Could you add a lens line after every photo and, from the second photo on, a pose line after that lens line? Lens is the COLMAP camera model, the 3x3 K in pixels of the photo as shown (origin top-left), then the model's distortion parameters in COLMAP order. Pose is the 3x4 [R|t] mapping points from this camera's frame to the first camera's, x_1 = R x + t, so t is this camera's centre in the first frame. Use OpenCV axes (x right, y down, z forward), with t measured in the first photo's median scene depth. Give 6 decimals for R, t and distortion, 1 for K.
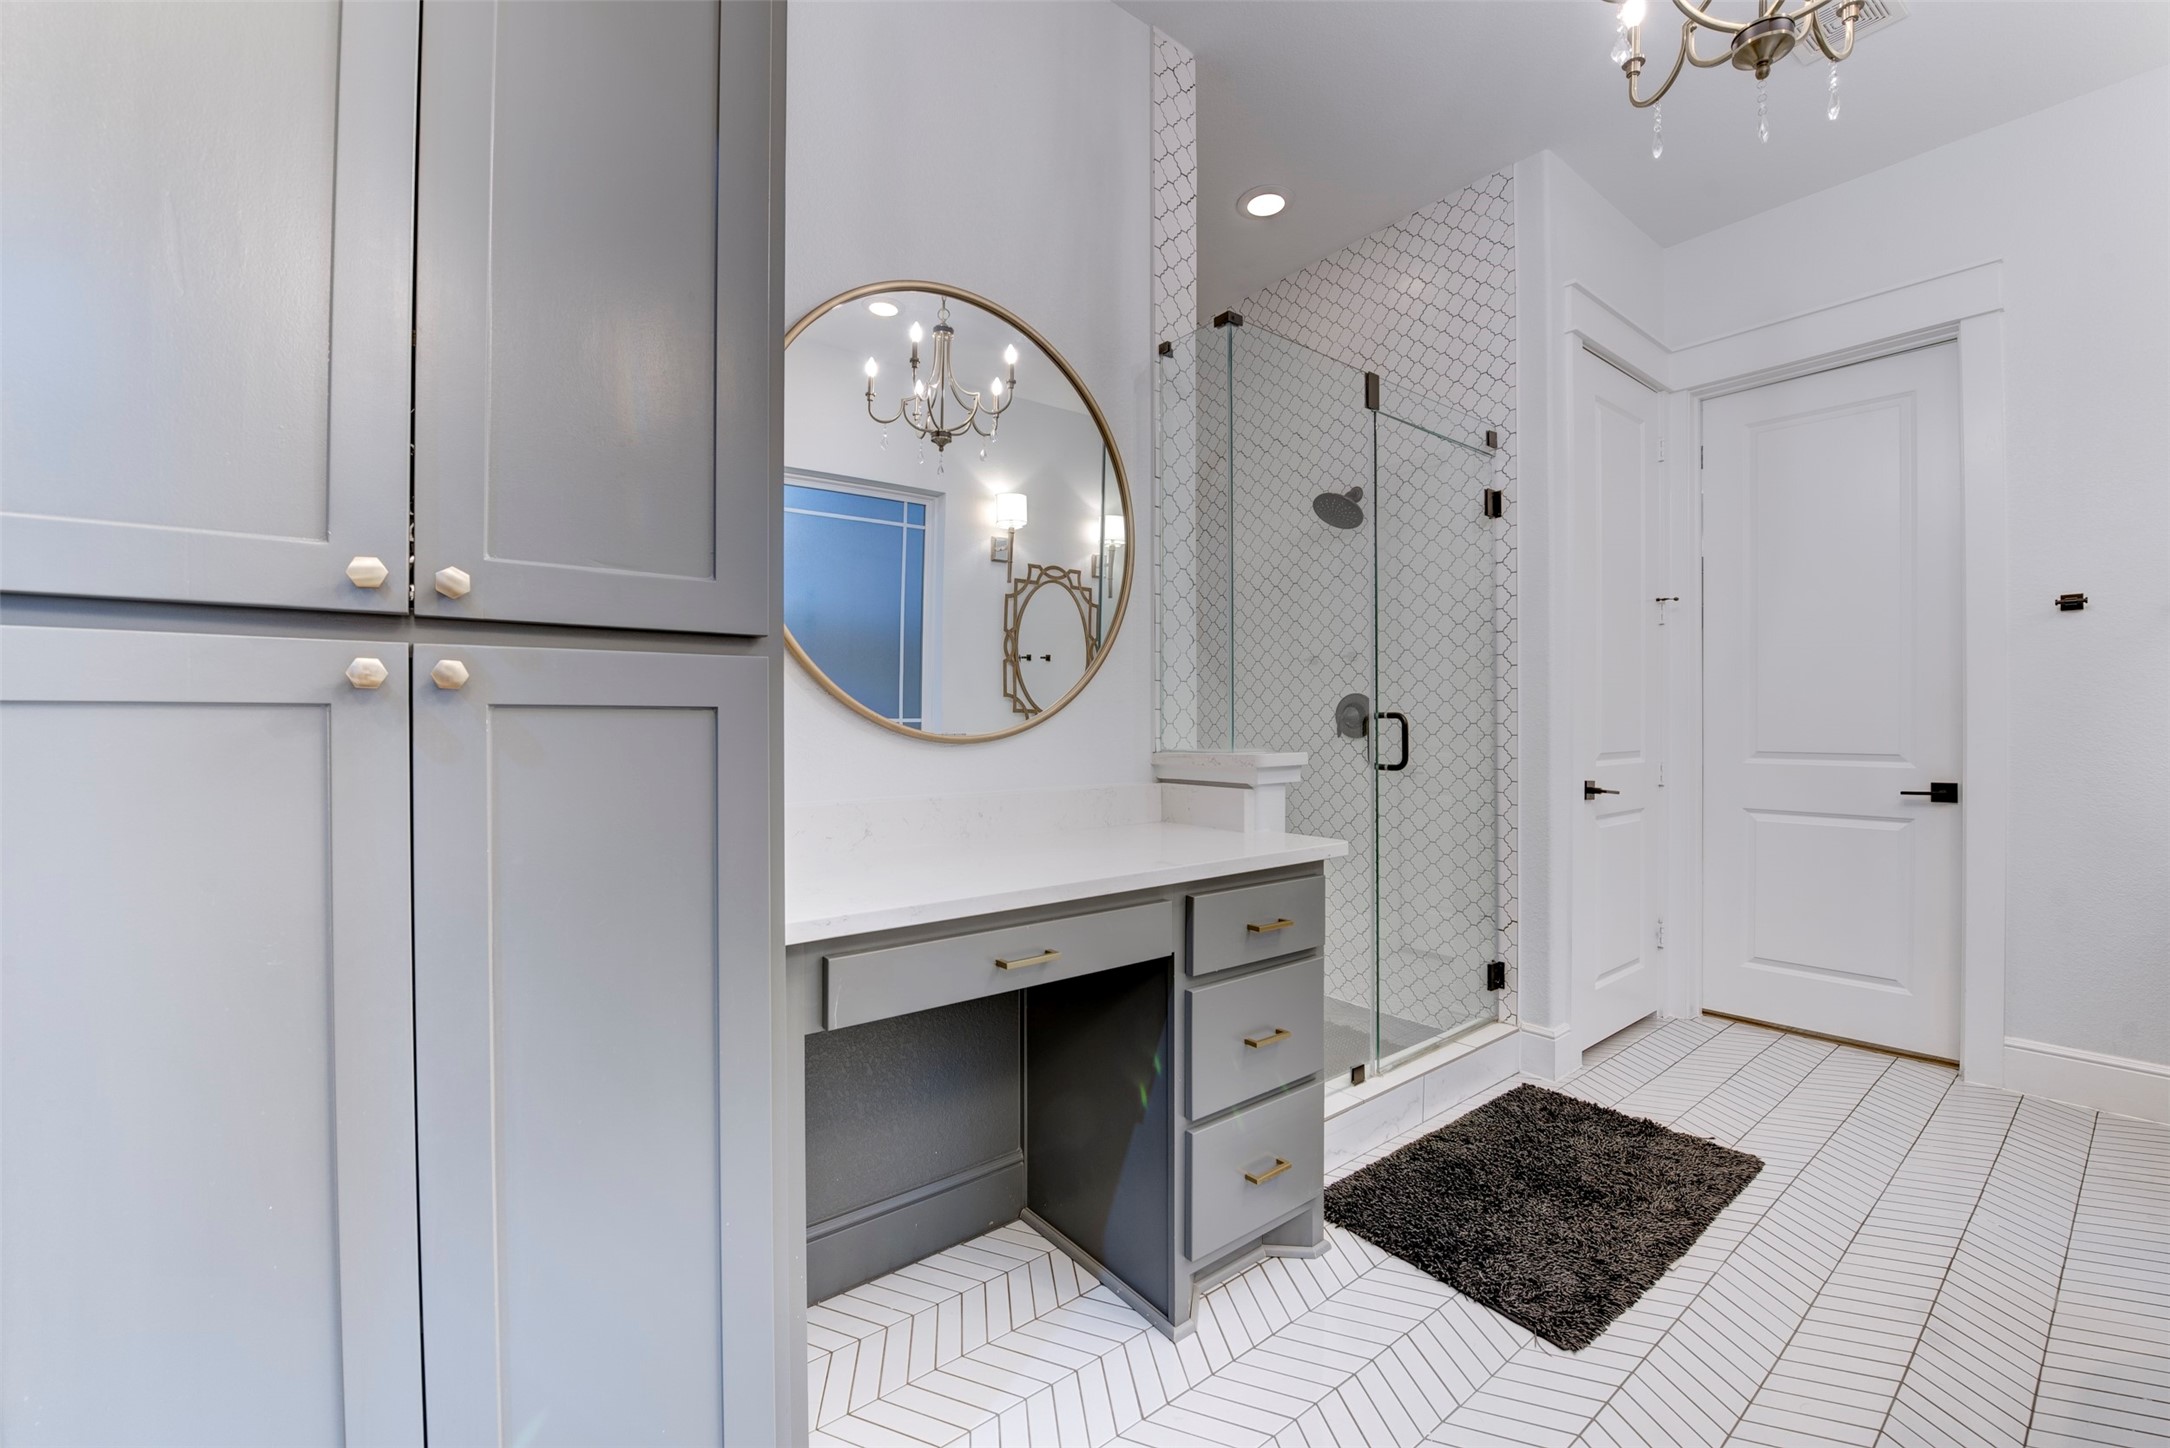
lens RADIAL K [[869.2, 0, 1081.7], [0, 869.2, 725.4], [0, 0, 1]] dist [-0.016063, -0.001632]
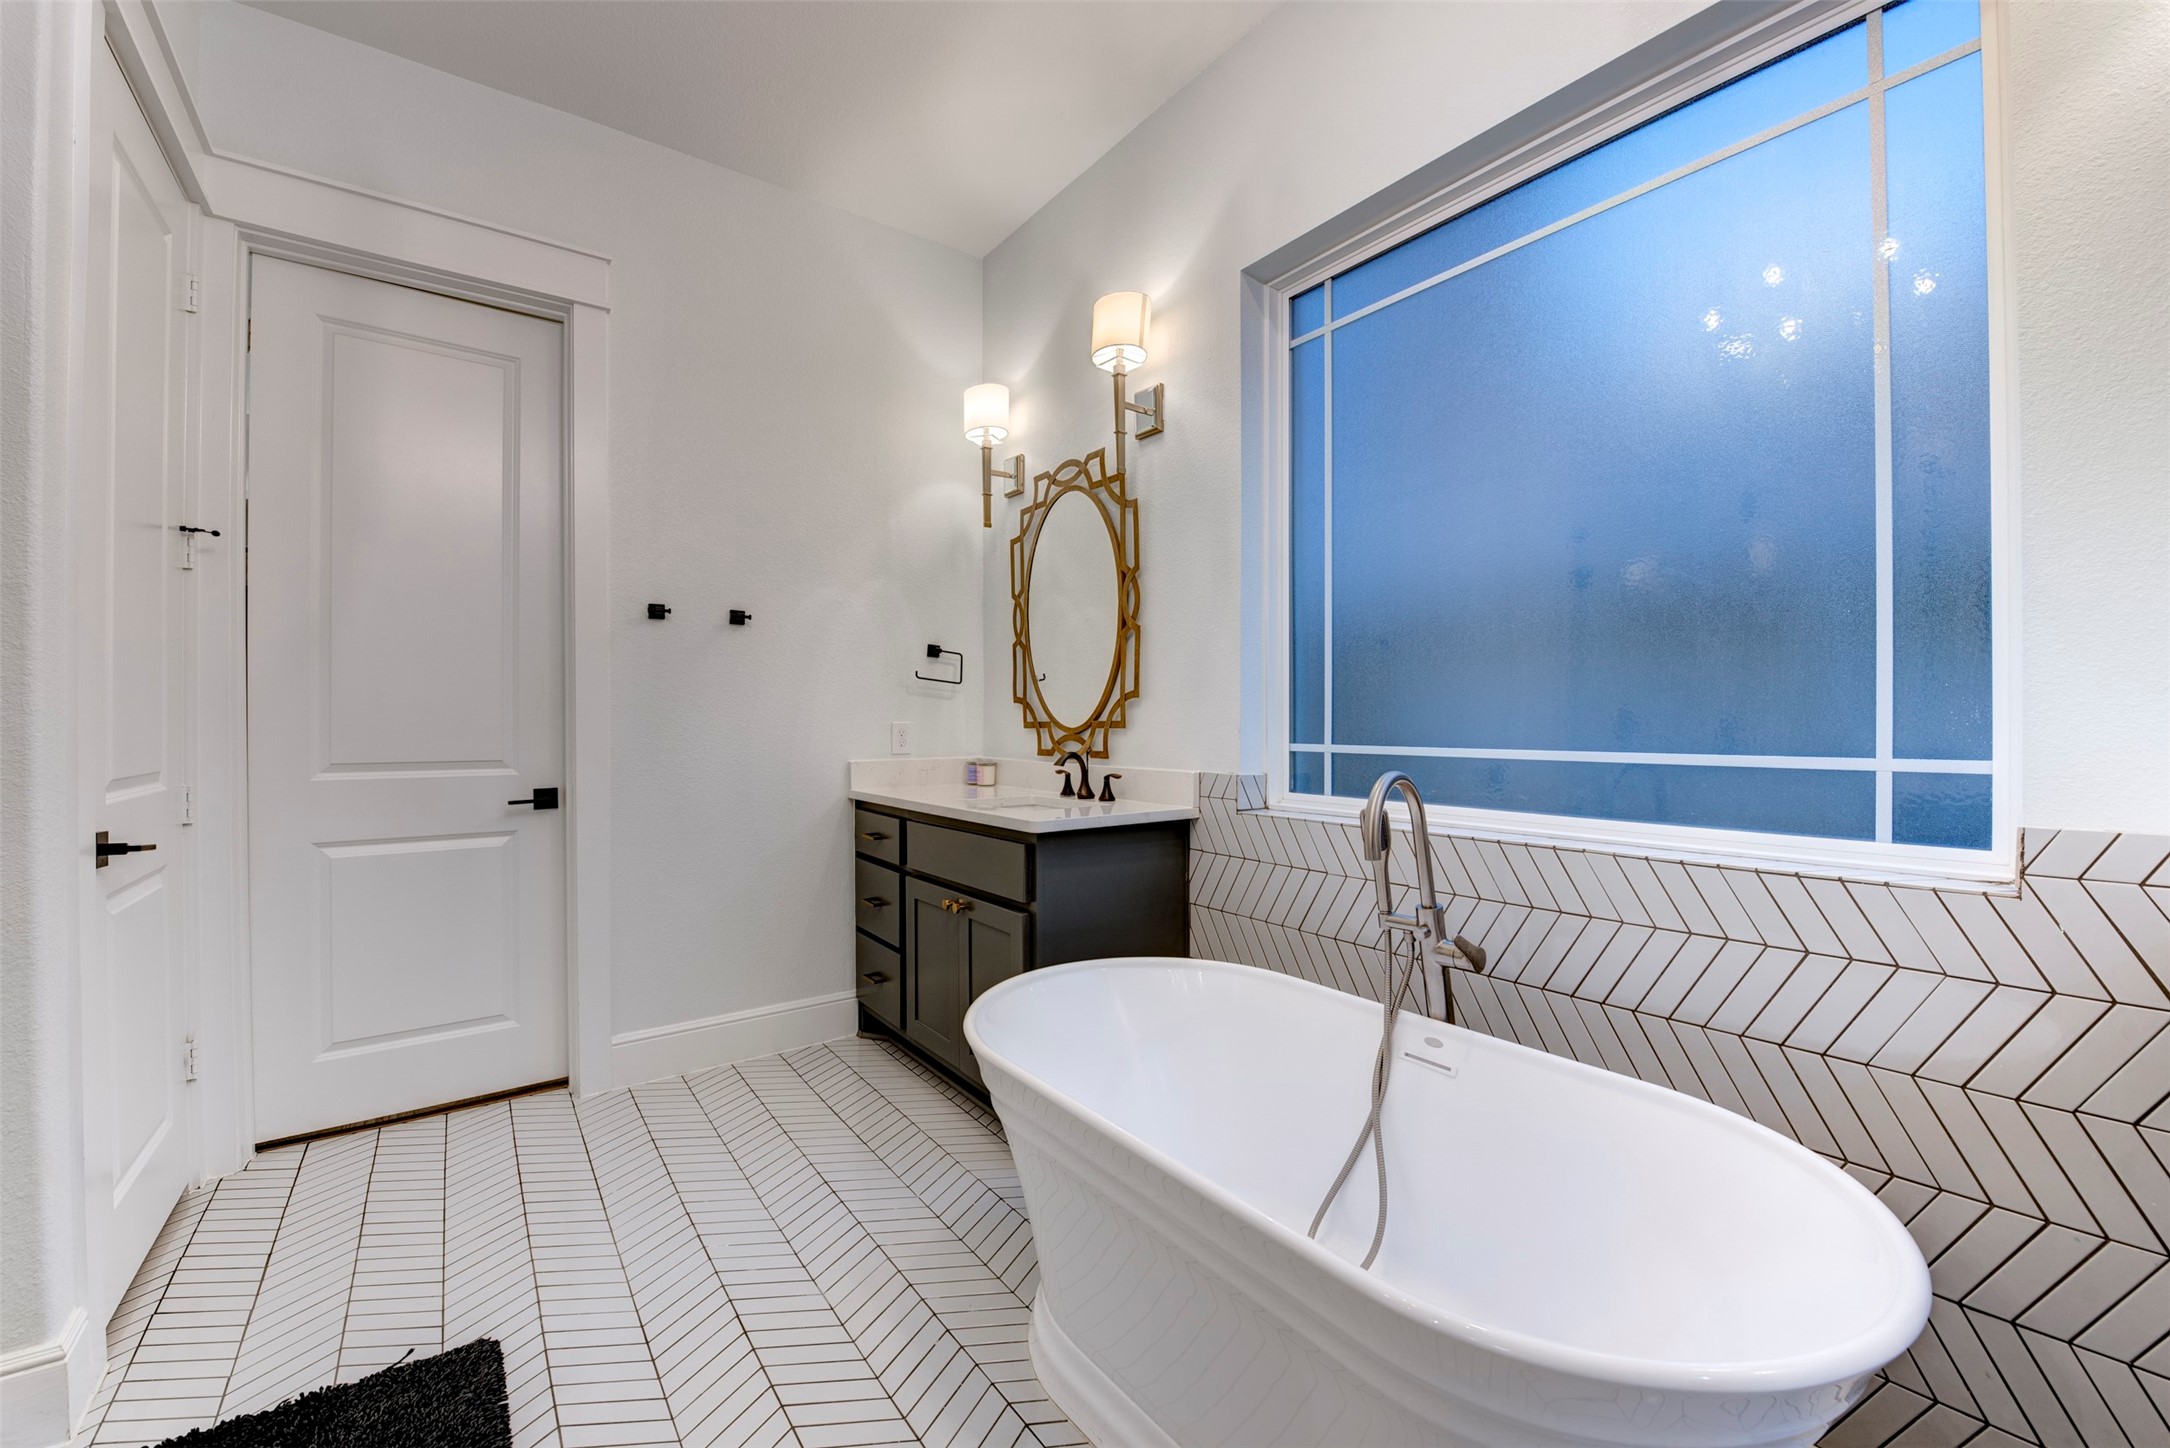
lens RADIAL K [[869.2, 0, 1086.4], [0, 869.2, 723.5], [0, 0, 1]] dist [-0.016063, -0.001632]
pose [[0.025325, 0.000000, 0.999679, 0.081254], [0.005824, 0.999983, -0.000148, -0.000053], [-0.999662, 0.005826, 0.025325, 0.403584]]
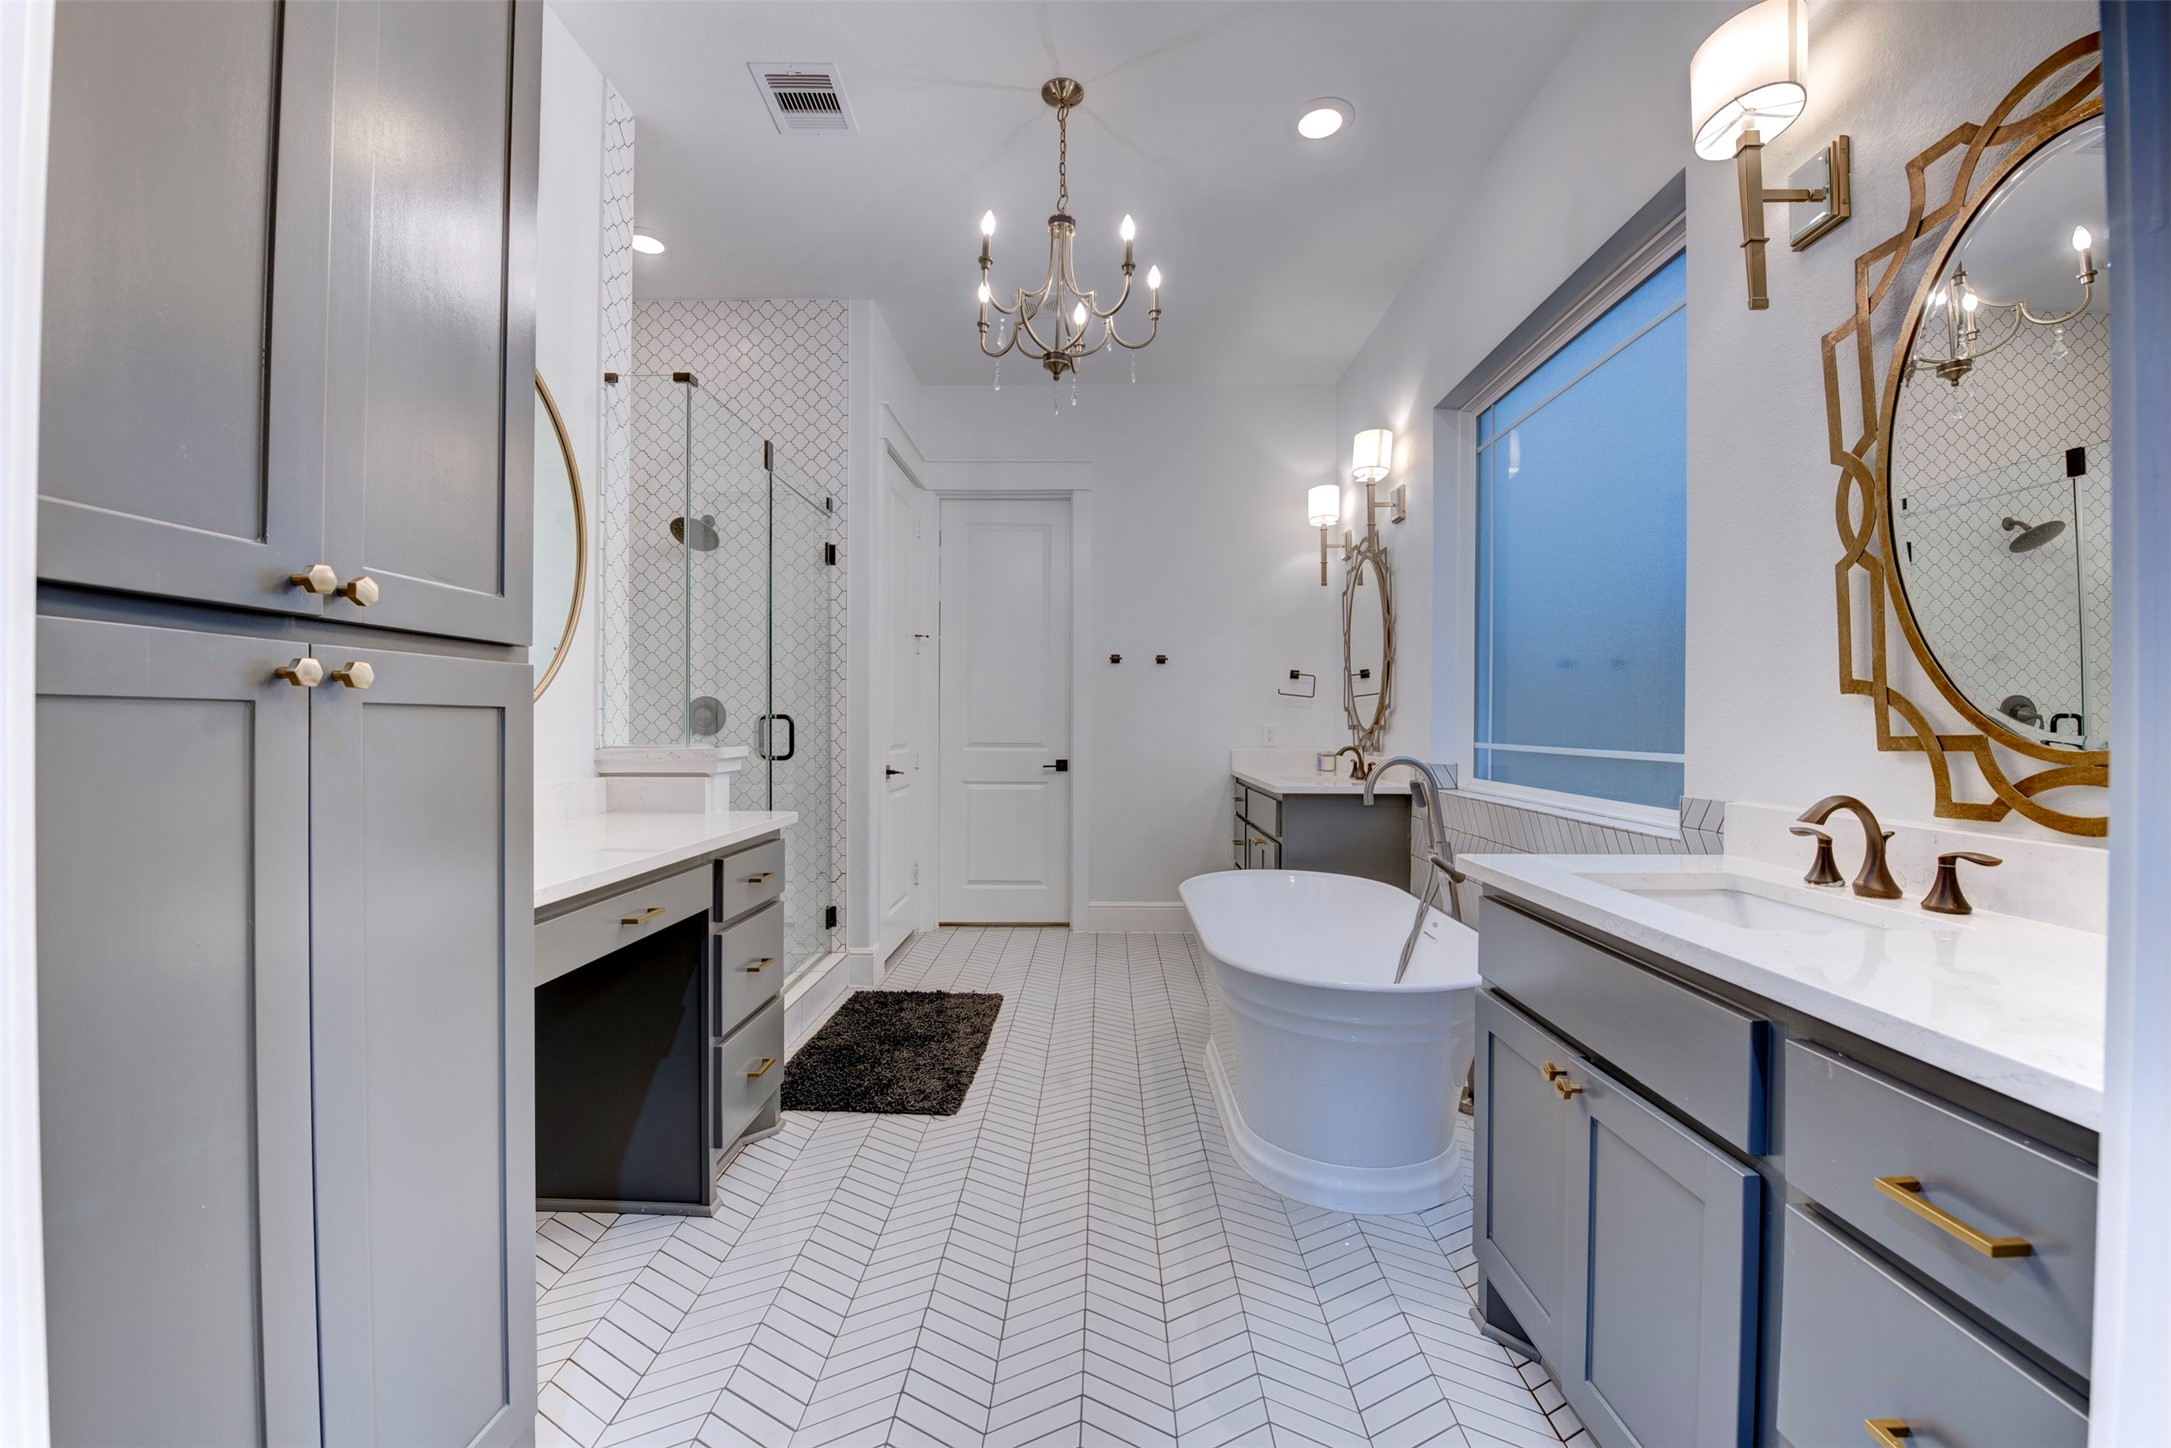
lens RADIAL K [[869.6, 0, 1084.3], [0, 869.6, 725.4], [0, 0, 1]] dist [-0.016063, -0.001632]
pose [[0.629083, 0.002778, 0.777333, -0.316940], [-0.003299, 0.999994, -0.000904, 0.000720], [-0.777331, -0.001995, 0.629088, -0.124895]]
